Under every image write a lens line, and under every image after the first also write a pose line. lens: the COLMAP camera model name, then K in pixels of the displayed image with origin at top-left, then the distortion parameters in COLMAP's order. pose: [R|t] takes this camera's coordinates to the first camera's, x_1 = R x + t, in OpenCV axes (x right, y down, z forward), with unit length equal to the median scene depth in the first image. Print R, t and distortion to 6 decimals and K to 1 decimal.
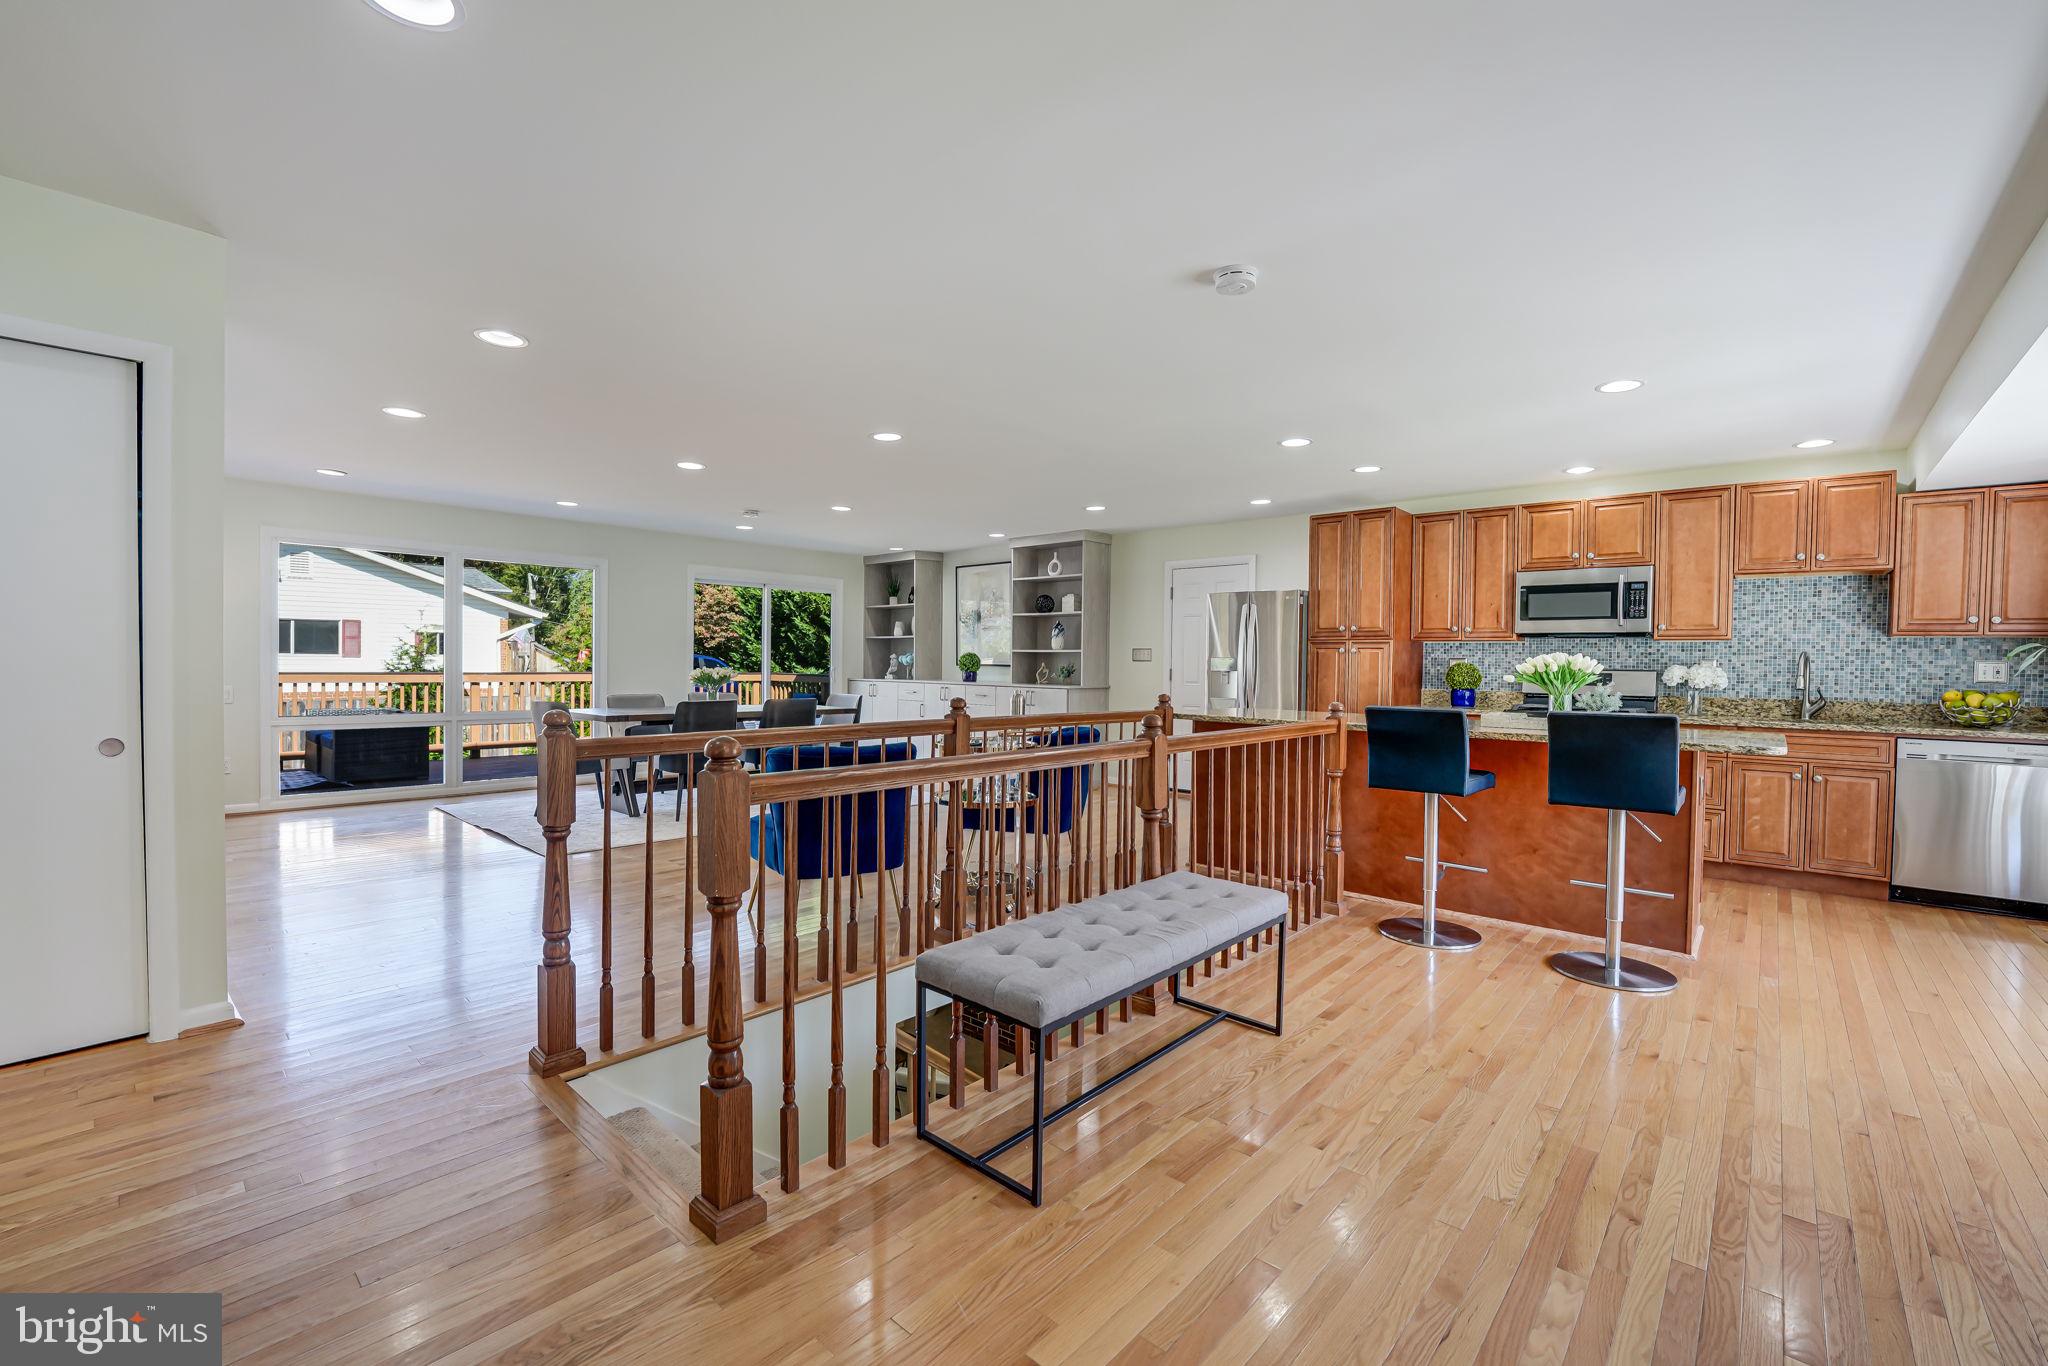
lens RADIAL K [[835.2, 0, 1024.0], [0, 835.2, 683.0], [0, 0, 1]] dist [-0.013040, -0.000032]
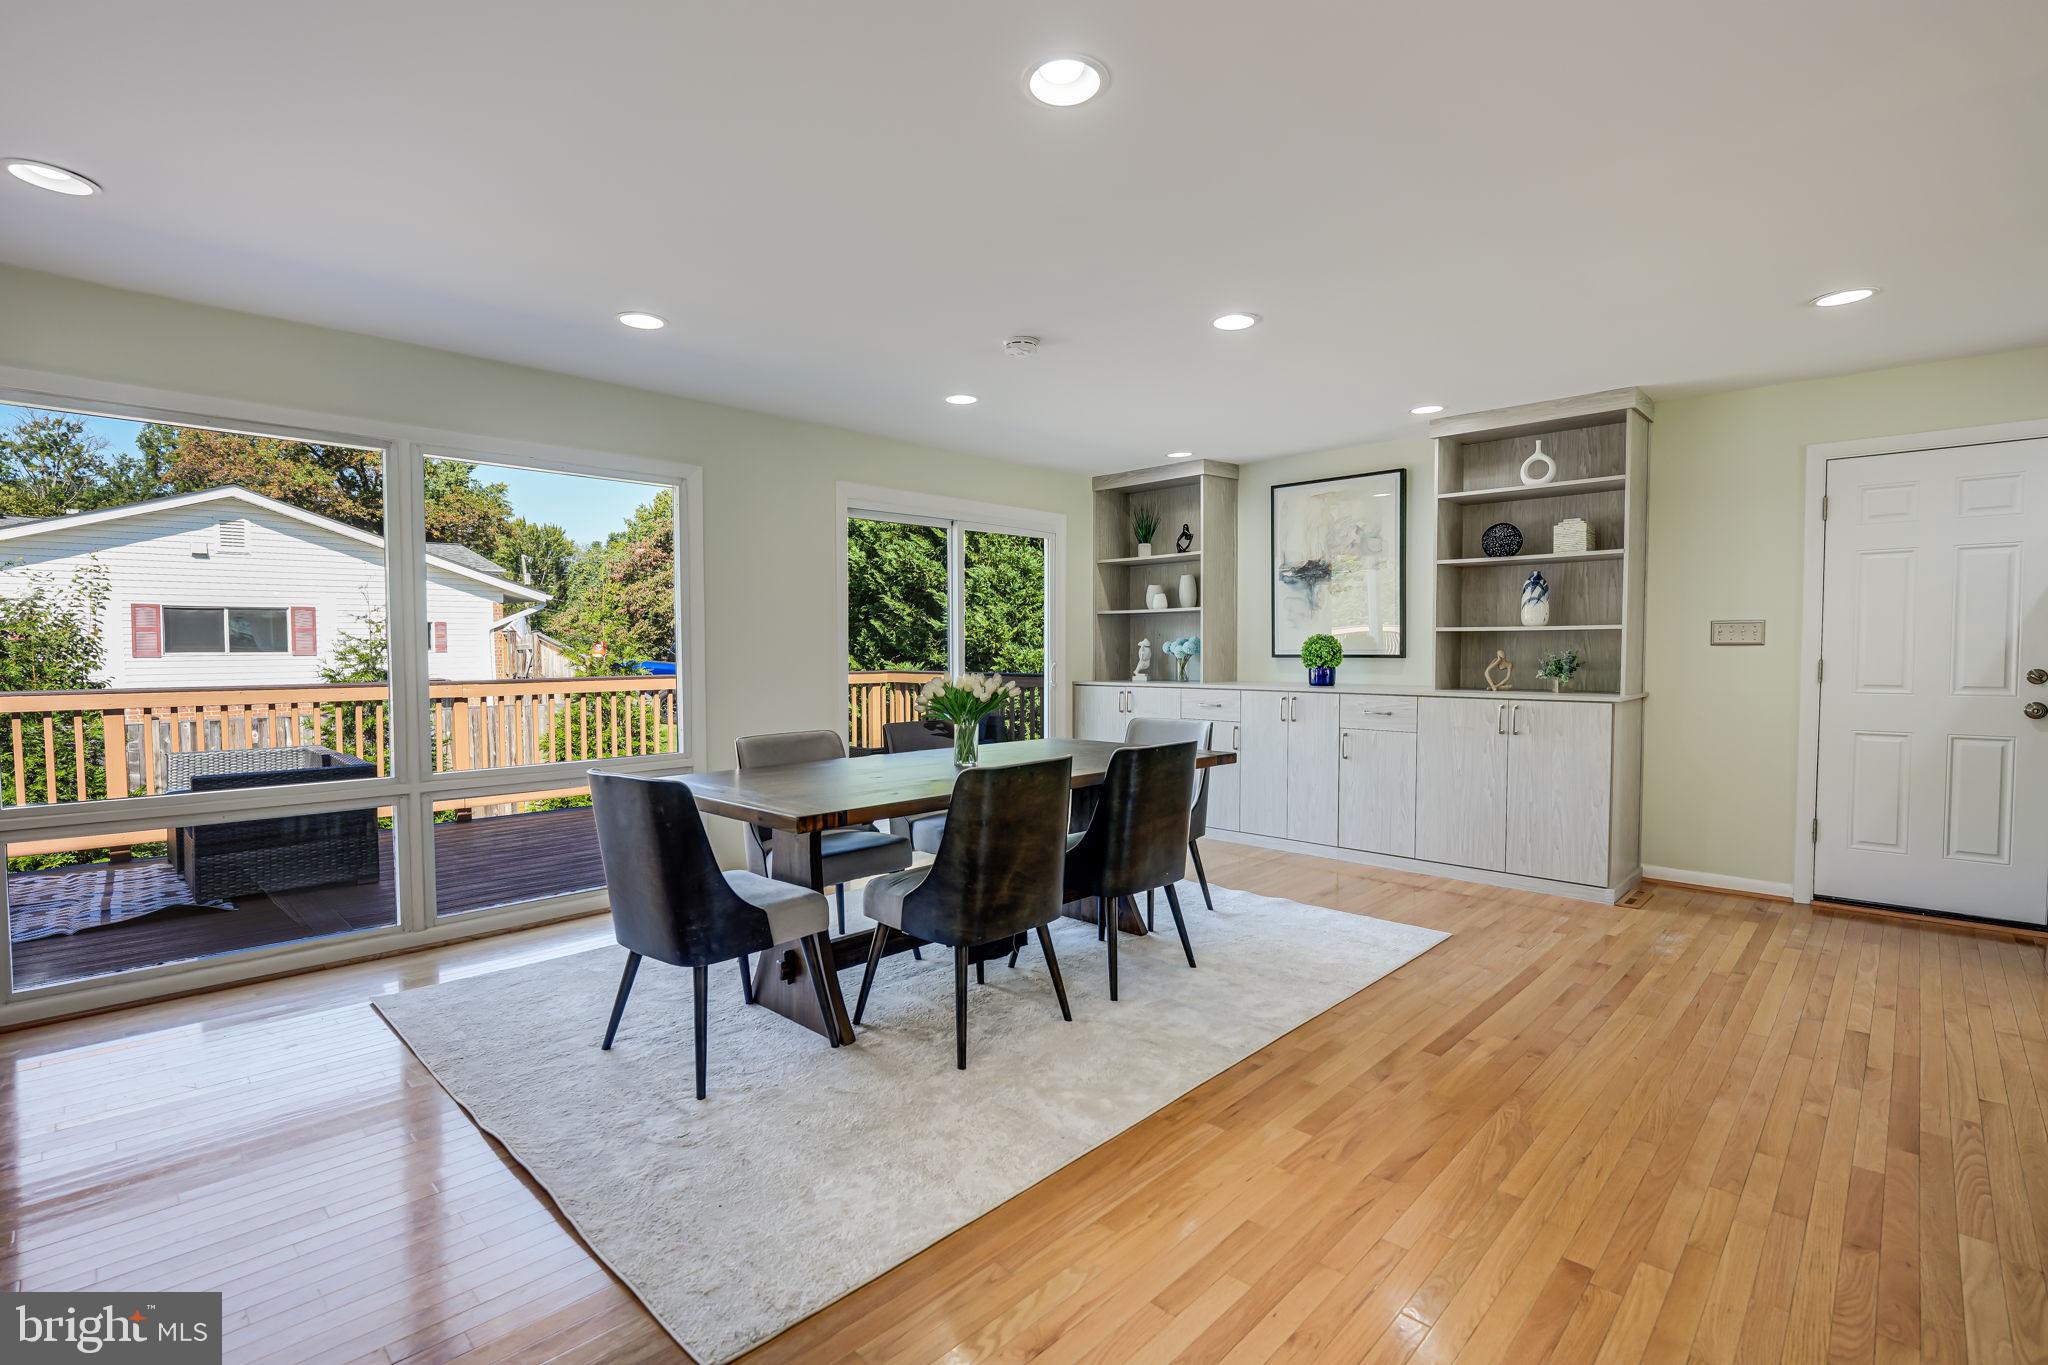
lens RADIAL K [[941.6, 0, 1024.0], [0, 941.6, 682.5], [0, 0, 1]] dist [-0.012977, 0.000027]
pose [[0.998826, -0.014318, -0.046283, -0.215121], [0.014875, 0.999821, 0.011714, -0.013385], [0.046107, -0.012389, 0.998860, 0.329566]]
